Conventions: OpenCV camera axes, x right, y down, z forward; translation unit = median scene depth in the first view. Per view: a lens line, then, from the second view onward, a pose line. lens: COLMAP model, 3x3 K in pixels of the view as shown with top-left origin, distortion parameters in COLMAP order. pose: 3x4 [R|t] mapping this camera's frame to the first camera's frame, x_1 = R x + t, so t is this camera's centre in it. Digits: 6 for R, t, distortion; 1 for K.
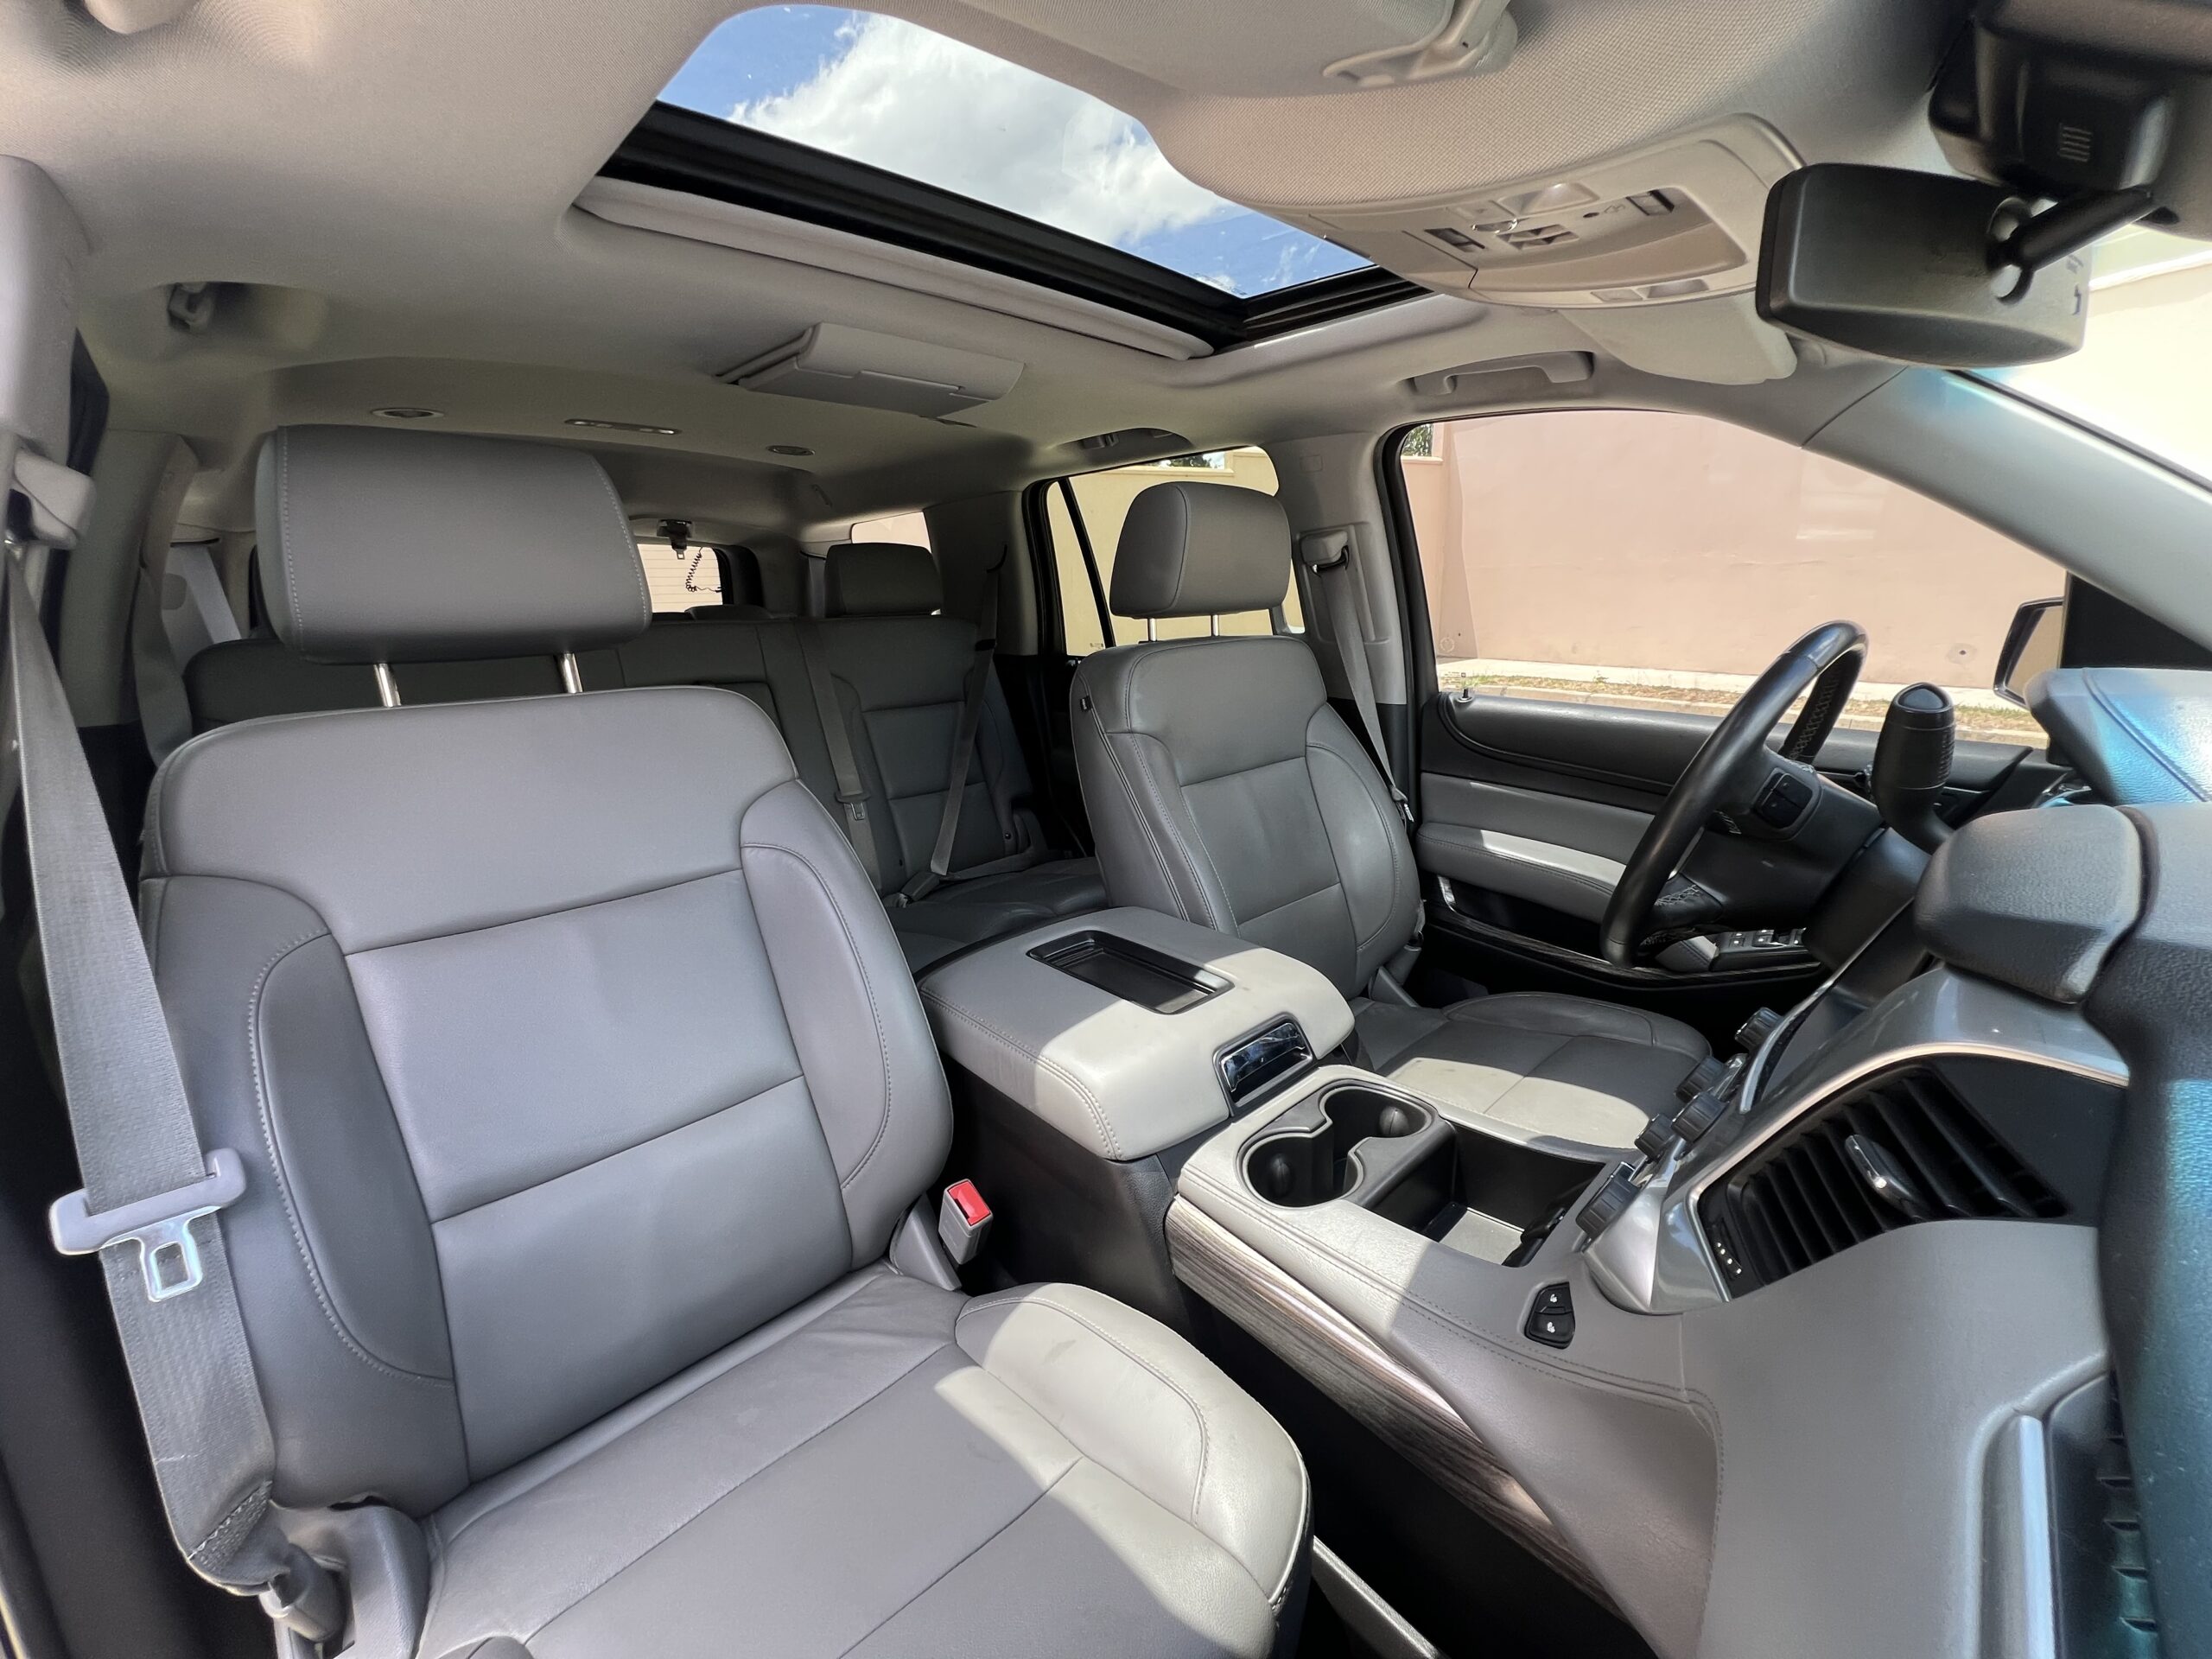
lens RADIAL K [[883.4, 0, 1105.8], [0, 883.4, 844.1], [0, 0, 1]] dist [0.005284, 0.000232]
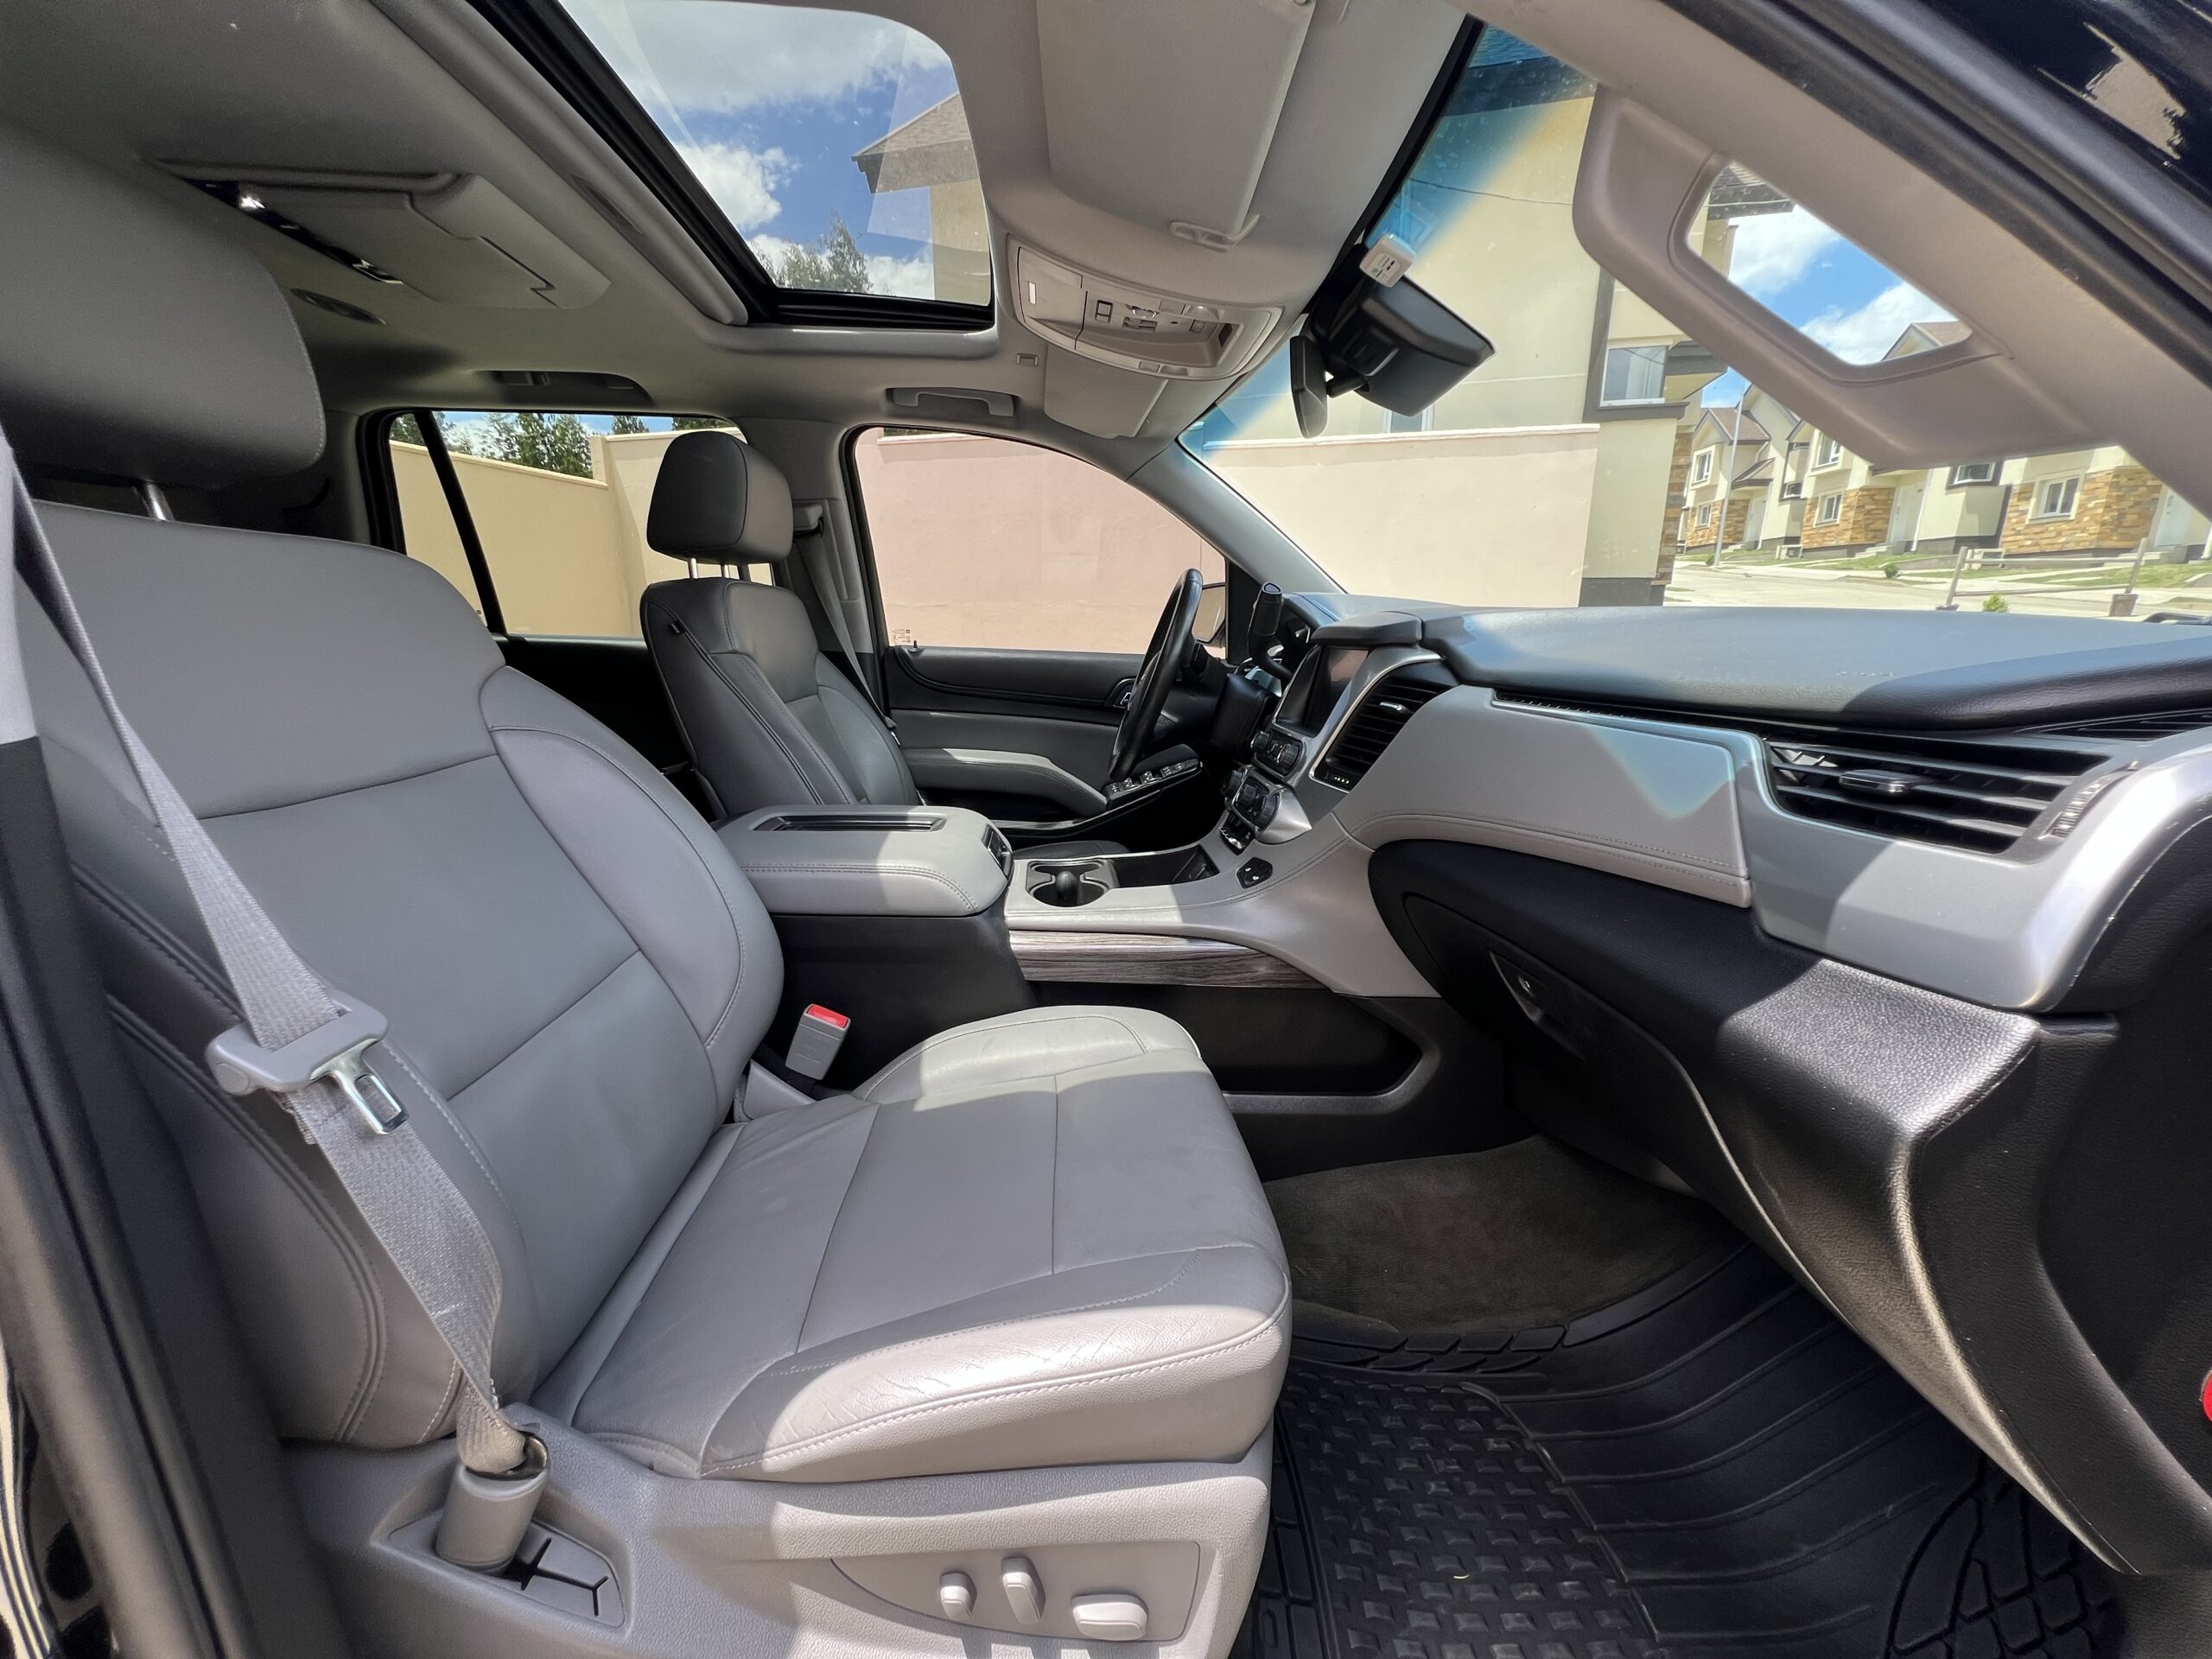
lens RADIAL K [[883.4, 0, 1103.7], [0, 883.4, 847.9], [0, 0, 1]] dist [0.005284, 0.000232]
pose [[0.642545, -0.150853, 0.751252, -0.652418], [0.185320, 0.981917, 0.038667, 0.184562], [-0.743500, 0.114377, 0.658882, -0.032489]]
